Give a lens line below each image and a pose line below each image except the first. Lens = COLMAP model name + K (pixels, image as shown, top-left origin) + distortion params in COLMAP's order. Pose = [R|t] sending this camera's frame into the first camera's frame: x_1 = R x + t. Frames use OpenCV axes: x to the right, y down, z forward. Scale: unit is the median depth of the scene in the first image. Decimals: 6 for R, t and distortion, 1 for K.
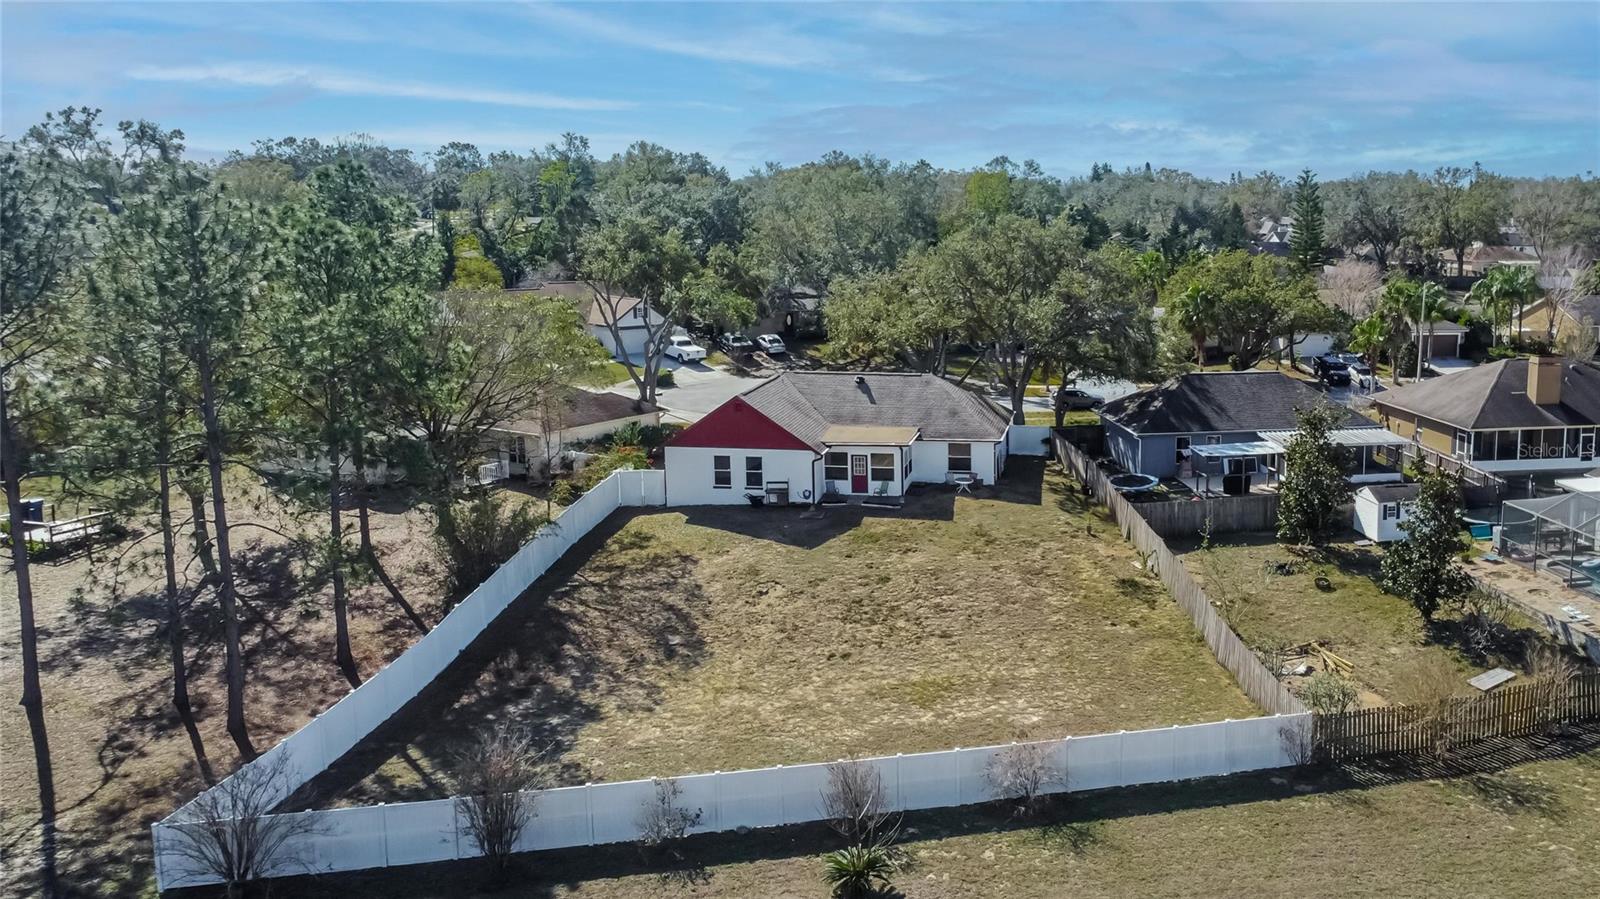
lens RADIAL K [[1269.4, 0, 1073.5], [0, 1269.4, 481.4], [0, 0, 1]] dist [-0.002127, 0.014784]
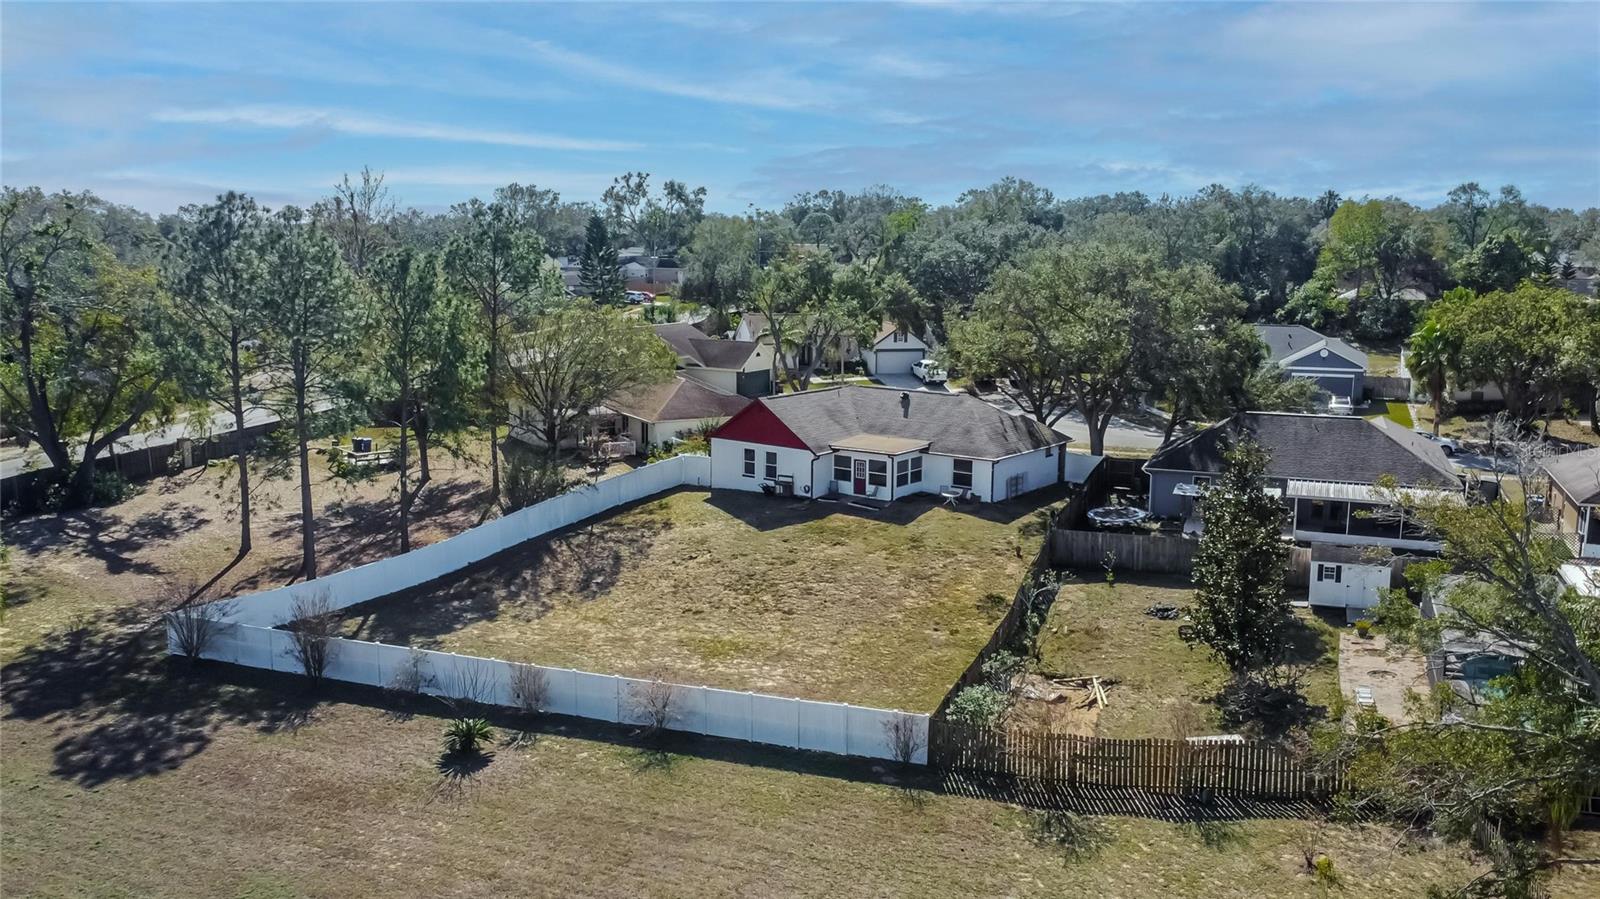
lens RADIAL K [[1356.9, 0, 790.1], [0, 1356.9, 431.0], [0, 0, 1]] dist [0.020339, 0.001590]
pose [[0.806504, 0.073600, -0.586629, 0.502938], [-0.120730, 0.991816, -0.041545, 0.011438], [0.578771, 0.104330, 0.808789, 0.021624]]
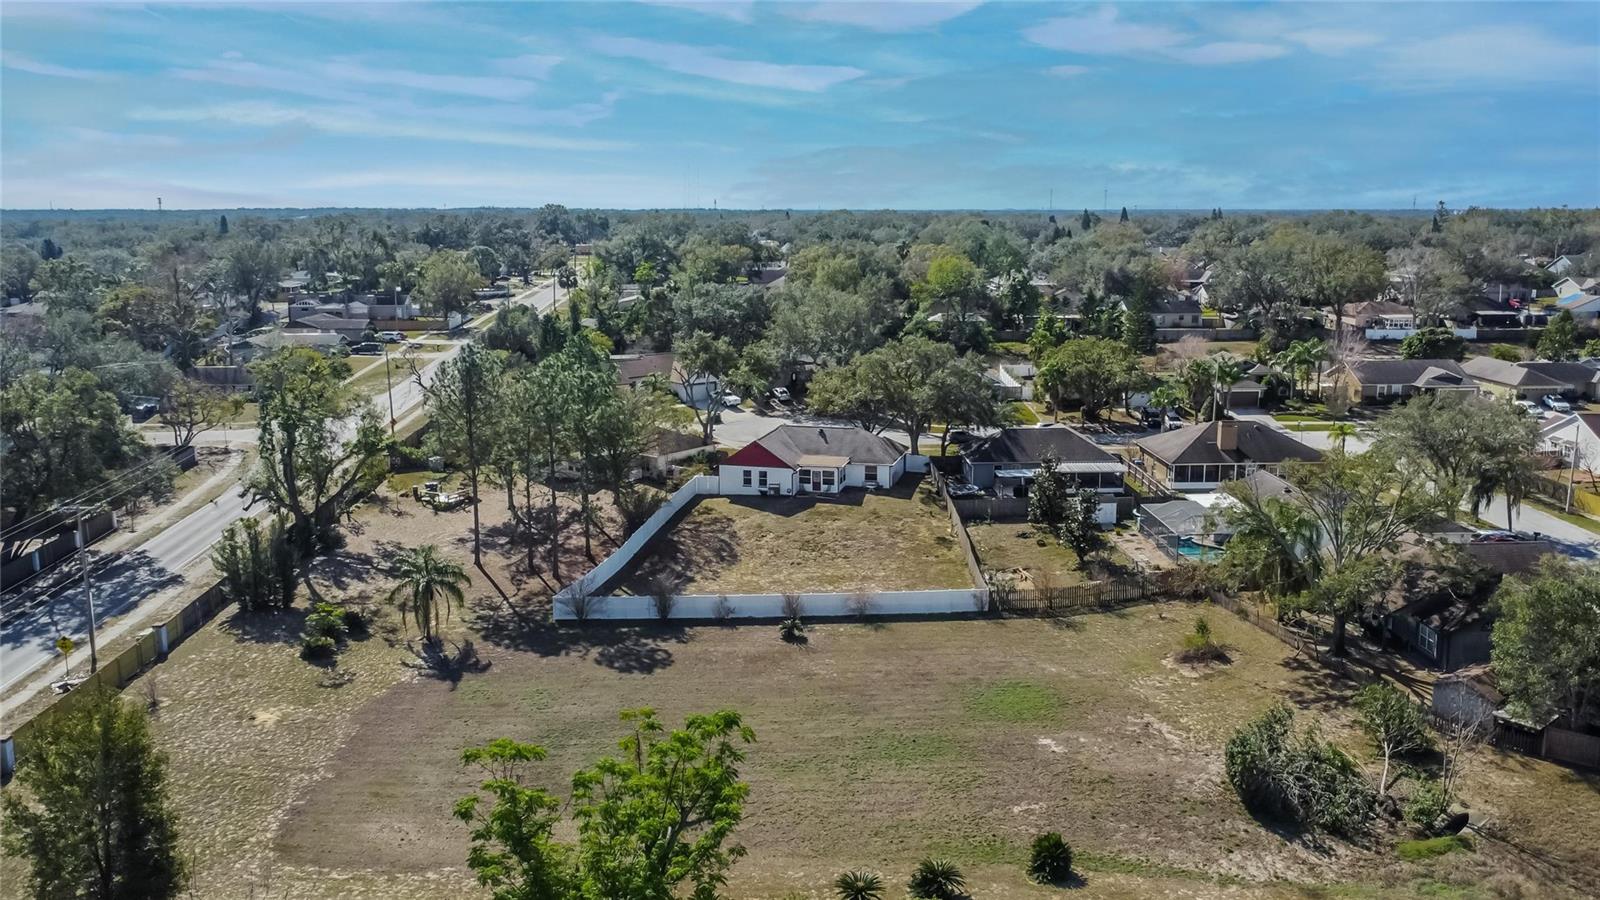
lens RADIAL K [[1259.4, 0, 815.5], [0, 1259.4, 515.3], [0, 0, 1]] dist [0.015249, -0.002242]
pose [[0.975976, 0.031716, -0.215559, 0.260657], [-0.027281, 0.999351, 0.023520, 0.001479], [0.216165, -0.017074, 0.976208, -0.925638]]
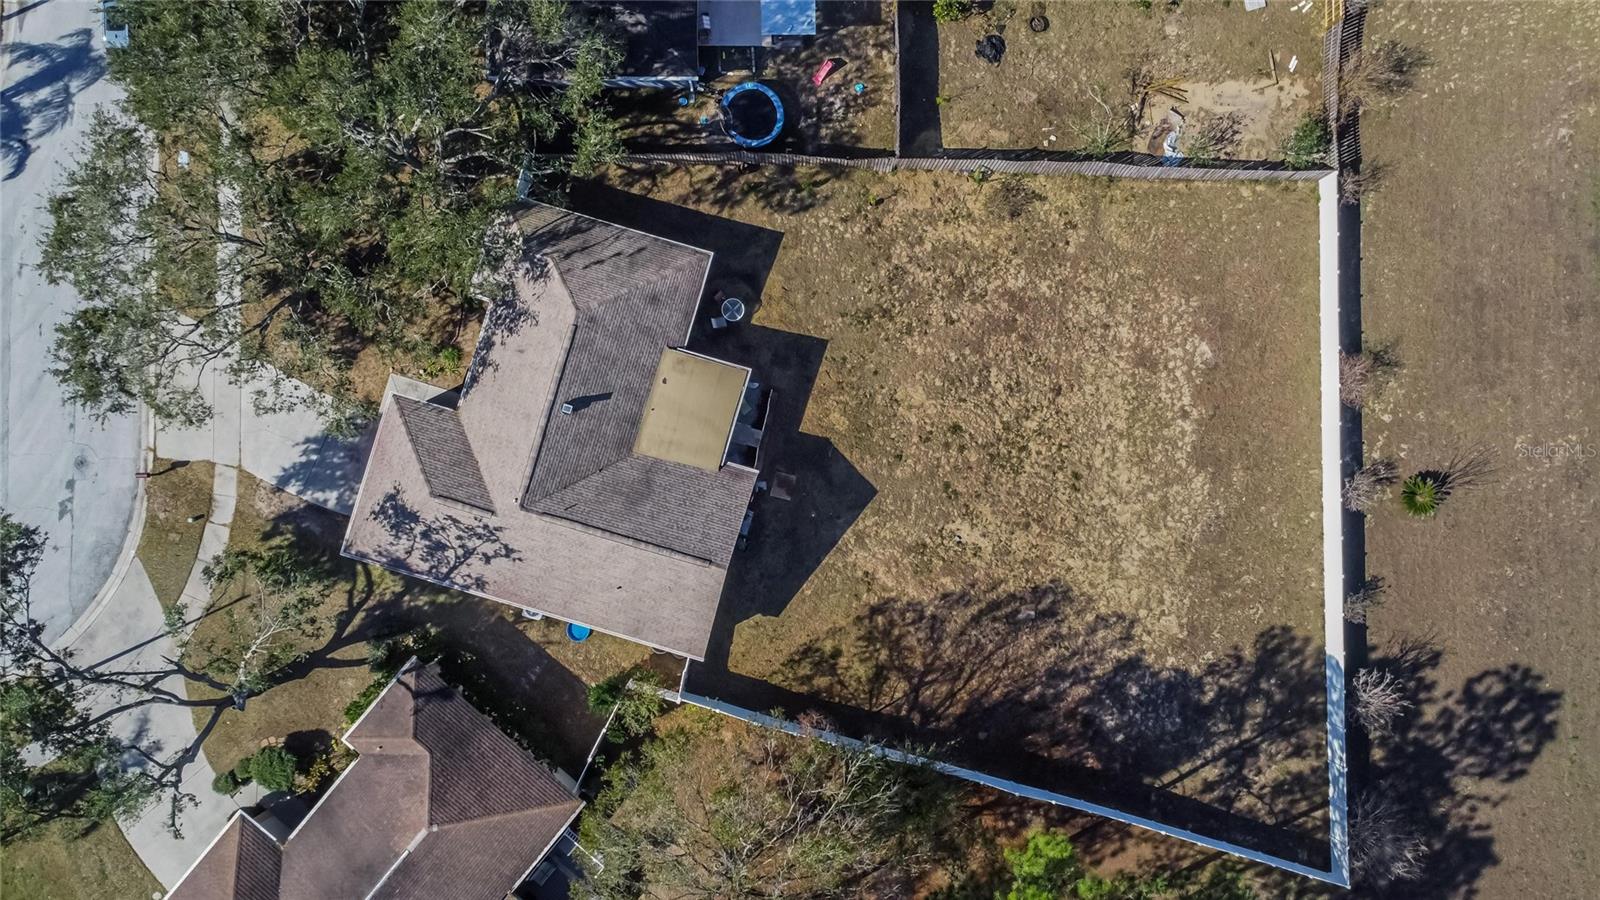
lens RADIAL K [[1201.1, 0, 832.5], [0, 1201.1, 455.1], [0, 0, 1]] dist [0.007515, 0.011234]
pose [[0.250824, -0.967957, 0.012091, -0.192975], [0.201544, 0.064434, 0.977358, -0.856645], [-0.946820, -0.242708, 0.211247, 0.816386]]
